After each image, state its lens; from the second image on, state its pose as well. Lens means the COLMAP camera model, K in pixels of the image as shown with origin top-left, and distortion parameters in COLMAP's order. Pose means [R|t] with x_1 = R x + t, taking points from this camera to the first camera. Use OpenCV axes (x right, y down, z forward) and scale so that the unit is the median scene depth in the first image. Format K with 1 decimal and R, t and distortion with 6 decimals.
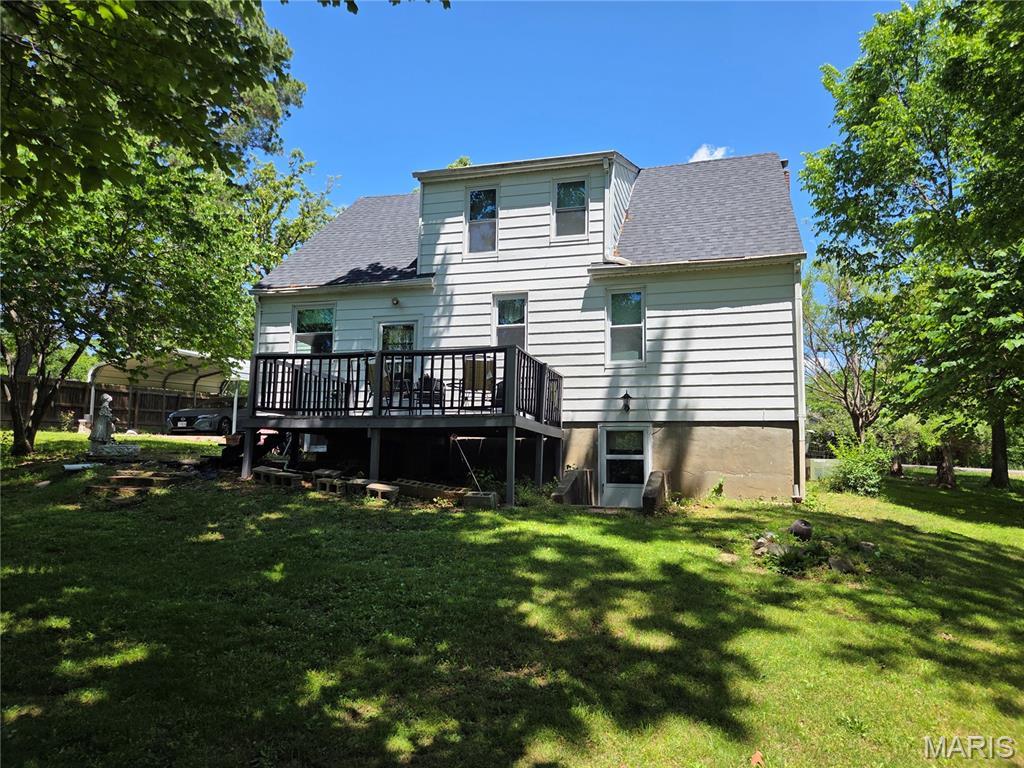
lens RADIAL K [[676.2, 0, 514.9], [0, 676.2, 391.4], [0, 0, 1]] dist [0.071110, -0.001235]
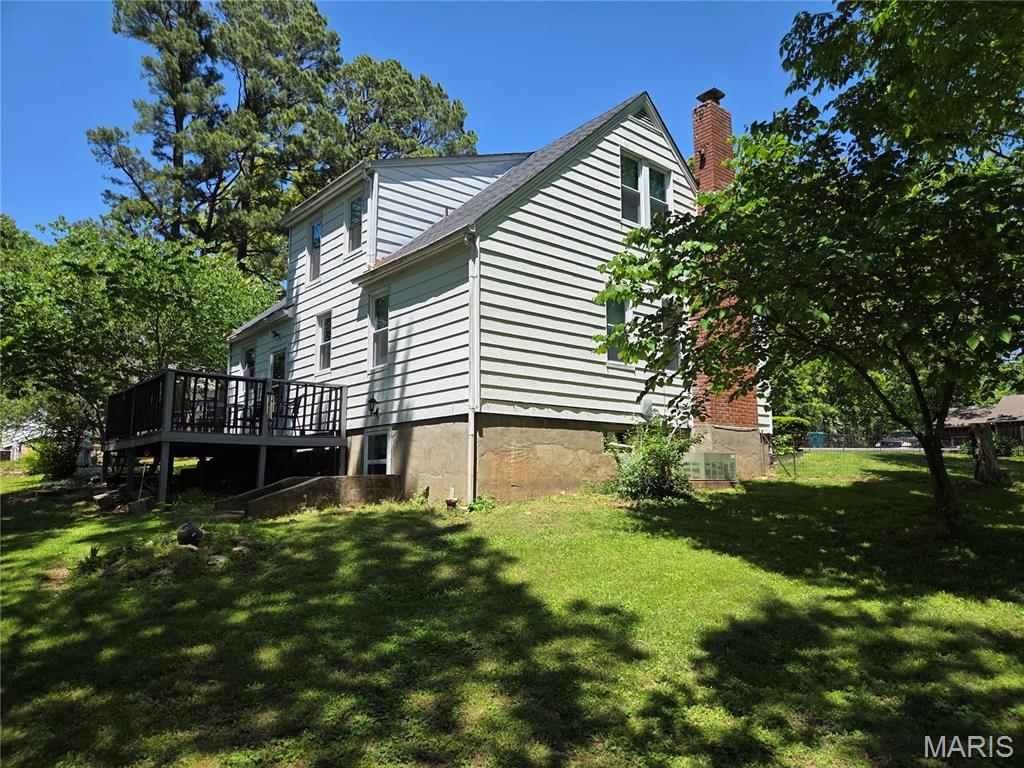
lens RADIAL K [[693.6, 0, 512.0], [0, 693.6, 384.0], [0, 0, 1]] dist [0.033232, -0.003921]
pose [[0.832003, -0.097589, -0.546120, 0.878822], [0.080824, 0.995226, -0.054710, 0.054198], [0.548852, 0.001379, 0.835918, 0.253688]]
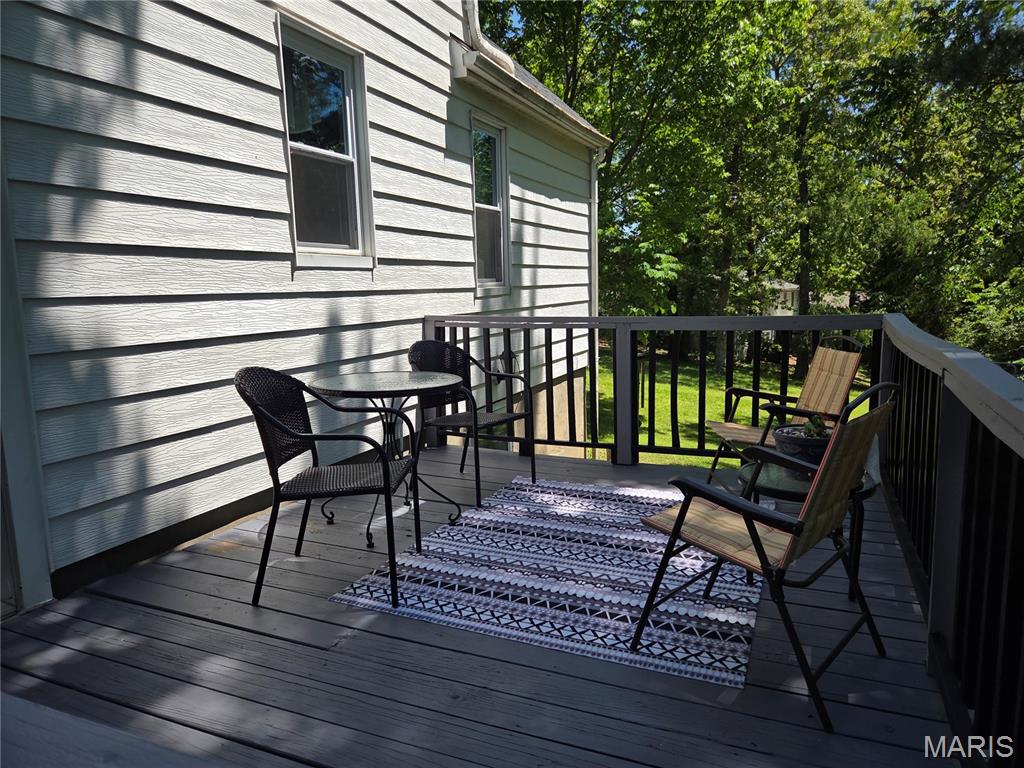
lens RADIAL K [[693.6, 0, 512.0], [0, 693.6, 384.0], [0, 0, 1]] dist [0.033232, -0.003921]
pose [[0.129259, -0.163496, 0.978039, -0.341103], [-0.103972, 0.978643, 0.177338, -0.062877], [-0.986145, -0.124611, 0.109500, 0.917356]]
